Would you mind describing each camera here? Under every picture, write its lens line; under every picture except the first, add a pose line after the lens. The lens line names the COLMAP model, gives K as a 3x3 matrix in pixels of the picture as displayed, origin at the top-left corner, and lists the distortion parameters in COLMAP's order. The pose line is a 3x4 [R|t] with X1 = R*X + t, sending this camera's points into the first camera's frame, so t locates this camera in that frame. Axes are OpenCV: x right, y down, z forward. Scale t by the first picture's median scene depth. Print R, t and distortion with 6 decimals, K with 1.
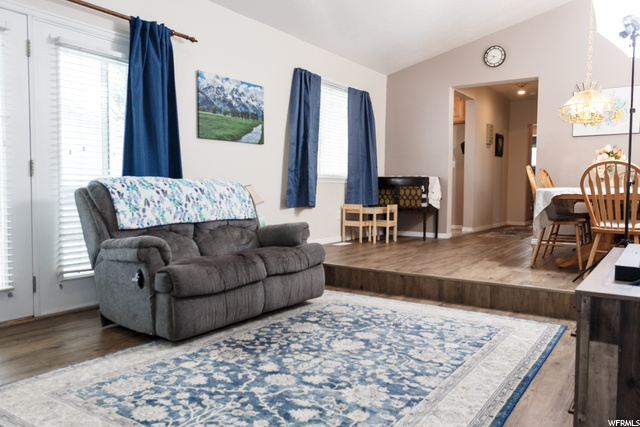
lens RADIAL K [[498.1, 0, 322.7], [0, 498.1, 212.3], [0, 0, 1]] dist [0.011787, 0.004959]
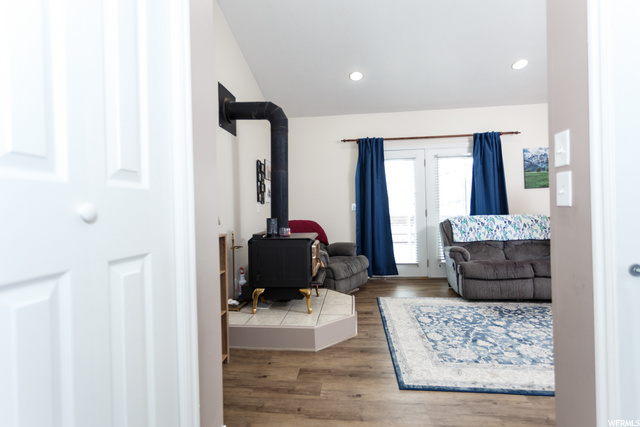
lens RADIAL K [[302.5, 0, 320.0], [0, 302.5, 213.5], [0, 0, 1]] dist [0.000064, 0.000415]
pose [[0.457581, -0.016041, -0.889023, 0.448017], [-0.011185, 0.999654, -0.023794, -0.046905], [0.889098, 0.020832, 0.457243, -0.087939]]
